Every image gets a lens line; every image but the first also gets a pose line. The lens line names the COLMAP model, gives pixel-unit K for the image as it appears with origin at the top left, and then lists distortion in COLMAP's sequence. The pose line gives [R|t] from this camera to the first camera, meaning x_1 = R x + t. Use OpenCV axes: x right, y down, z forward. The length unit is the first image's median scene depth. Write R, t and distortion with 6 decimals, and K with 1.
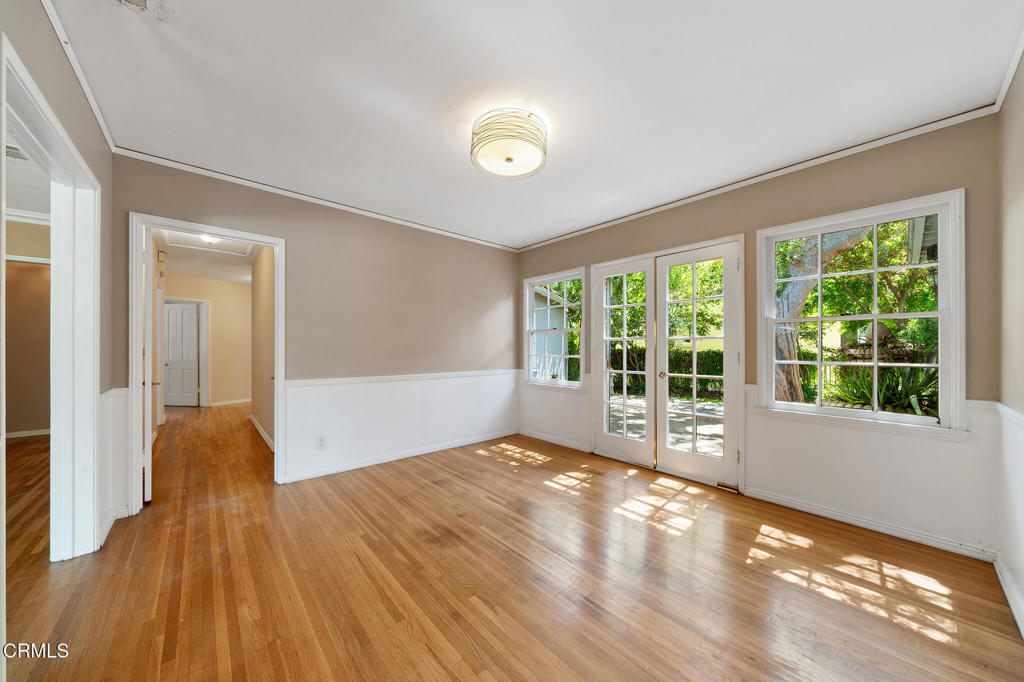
lens RADIAL K [[355.4, 0, 519.2], [0, 355.4, 348.8], [0, 0, 1]] dist [0.001691, 0.000008]
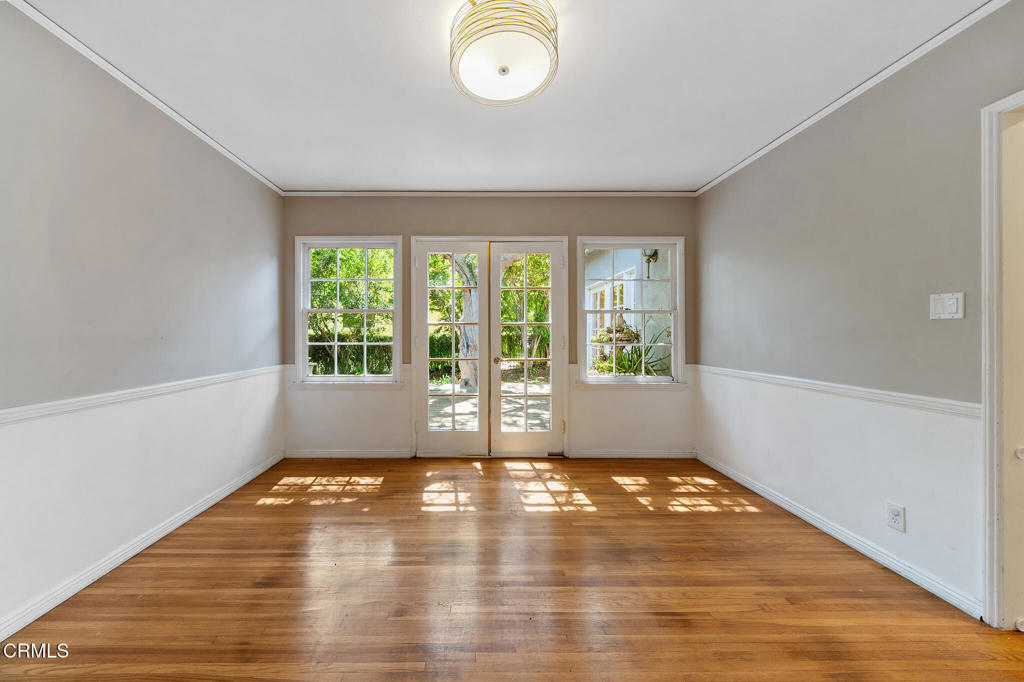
lens RADIAL K [[355.4, 0, 486.7], [0, 355.4, 333.8], [0, 0, 1]] dist [0.001691, 0.000008]
pose [[0.669379, 0.003238, 0.742914, -0.383189], [0.004313, 0.999957, -0.008245, 0.007791], [-0.742909, 0.008723, 0.669336, 0.370999]]
